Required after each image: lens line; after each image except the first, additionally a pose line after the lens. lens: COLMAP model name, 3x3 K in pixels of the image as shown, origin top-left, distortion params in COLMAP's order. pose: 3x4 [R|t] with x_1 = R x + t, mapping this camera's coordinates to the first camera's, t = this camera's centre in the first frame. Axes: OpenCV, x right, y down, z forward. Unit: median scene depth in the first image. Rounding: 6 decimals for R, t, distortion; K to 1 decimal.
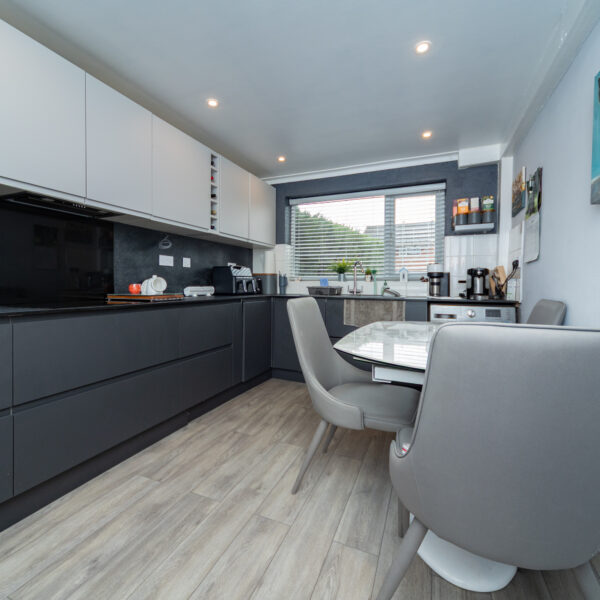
lens RADIAL K [[308.7, 0, 300.8], [0, 308.7, 290.0], [0, 0, 1]] dist [0.002560, -0.000108]
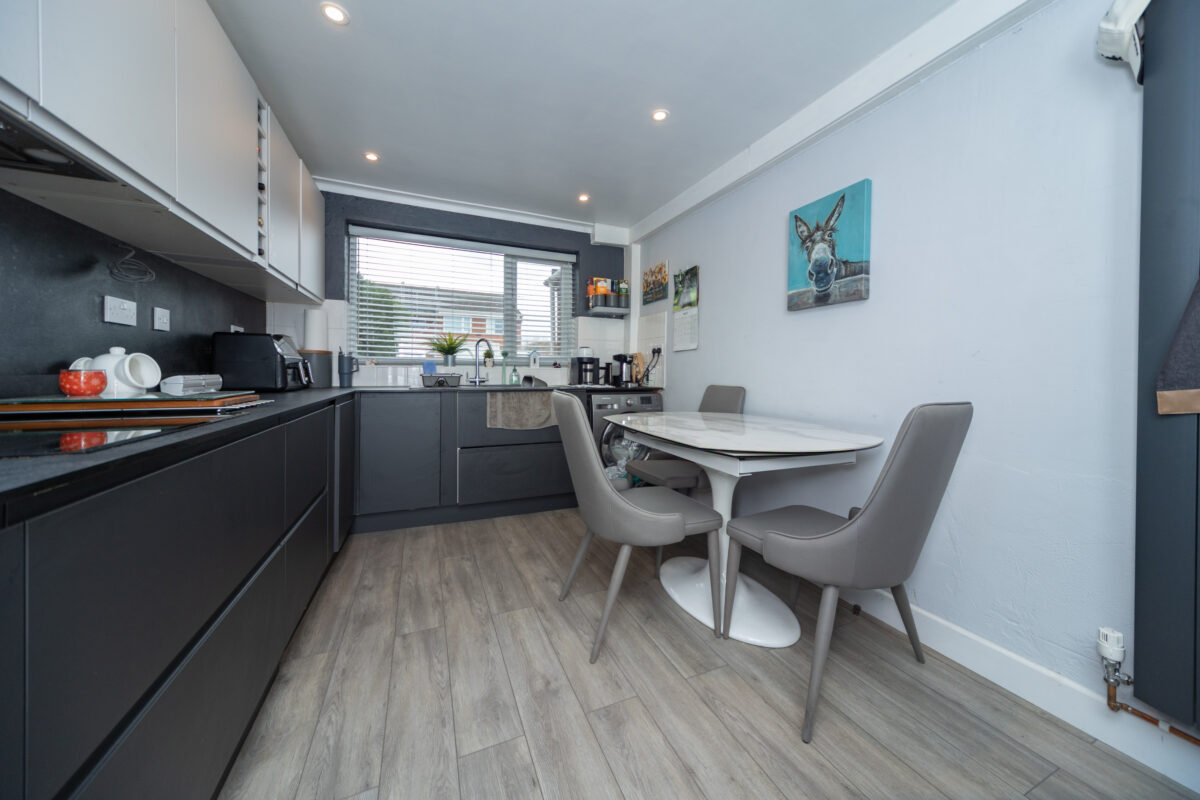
lens RADIAL K [[403.5, 0, 601.4], [0, 403.5, 378.4], [0, 0, 1]] dist [0.000779, -0.000031]
pose [[0.693454, -0.010860, 0.720419, -0.379891], [0.008281, 0.999940, 0.007103, -0.006019], [-0.720453, 0.001040, 0.693503, 0.184701]]
